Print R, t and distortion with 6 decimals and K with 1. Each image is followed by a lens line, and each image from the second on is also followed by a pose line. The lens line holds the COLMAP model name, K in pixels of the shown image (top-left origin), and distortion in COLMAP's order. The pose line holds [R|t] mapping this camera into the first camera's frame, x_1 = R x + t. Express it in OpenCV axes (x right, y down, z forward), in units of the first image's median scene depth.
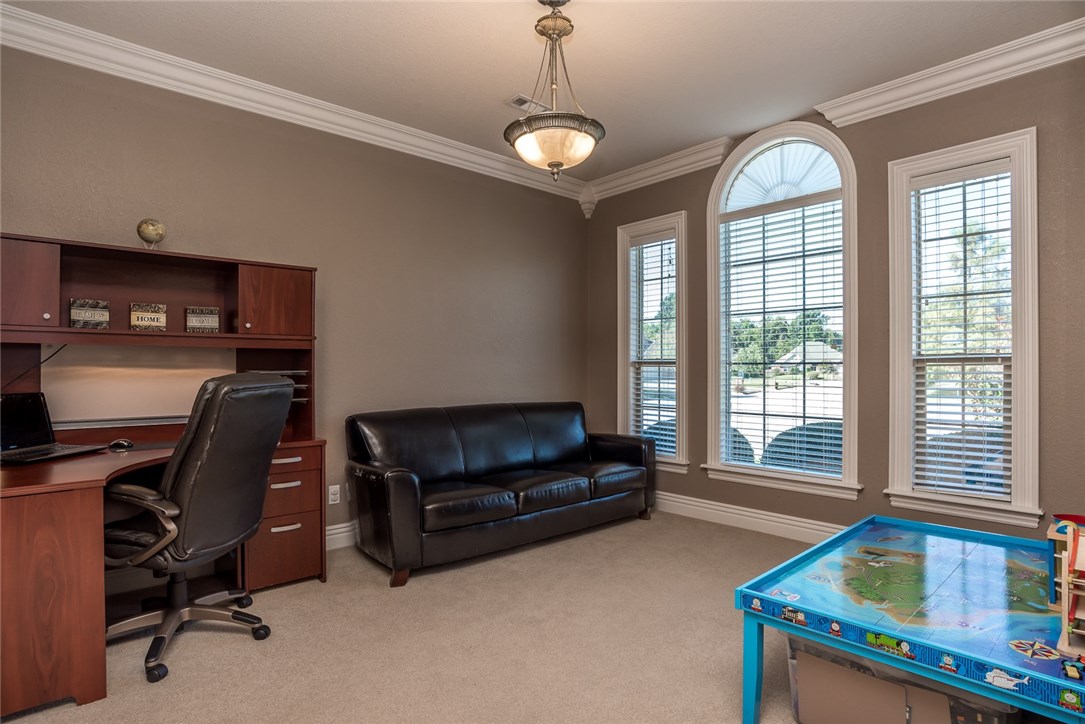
lens RADIAL K [[554.6, 0, 546.2], [0, 554.6, 367.7], [0, 0, 1]] dist [-0.019725, -0.000198]
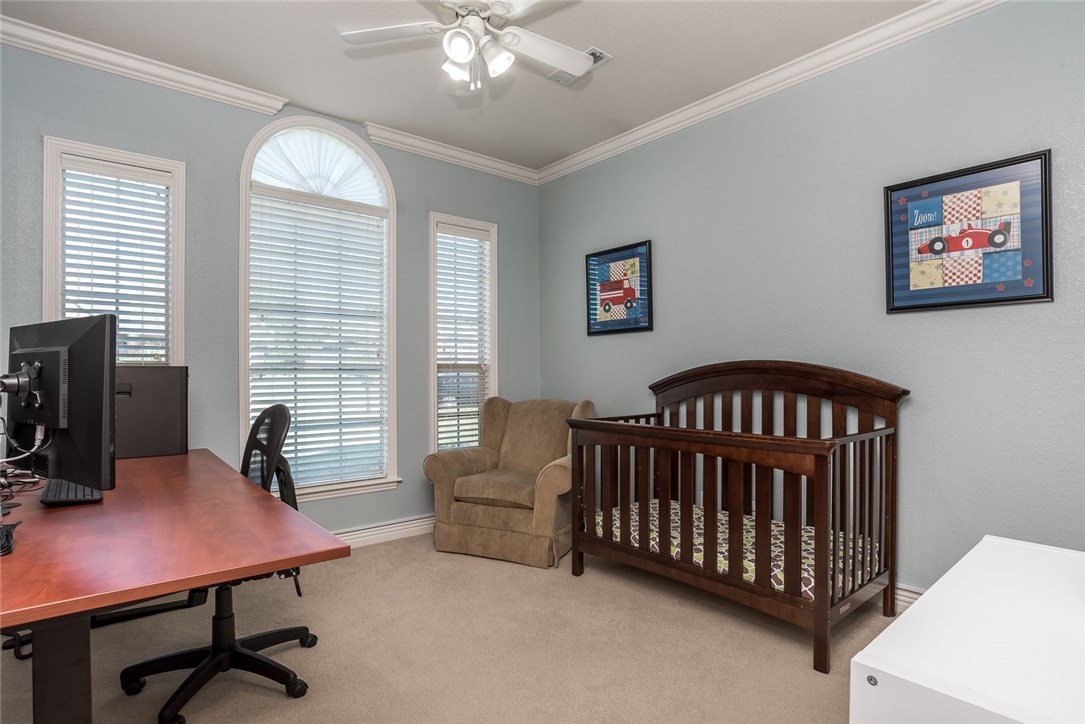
lens RADIAL K [[554.6, 0, 546.2], [0, 554.6, 367.7], [0, 0, 1]] dist [-0.019725, -0.000198]
pose [[0.040589, 0.003897, 0.999168, -0.784426], [-0.001175, 0.999992, -0.003852, -0.011410], [-0.999175, -0.001018, 0.040593, 0.921455]]
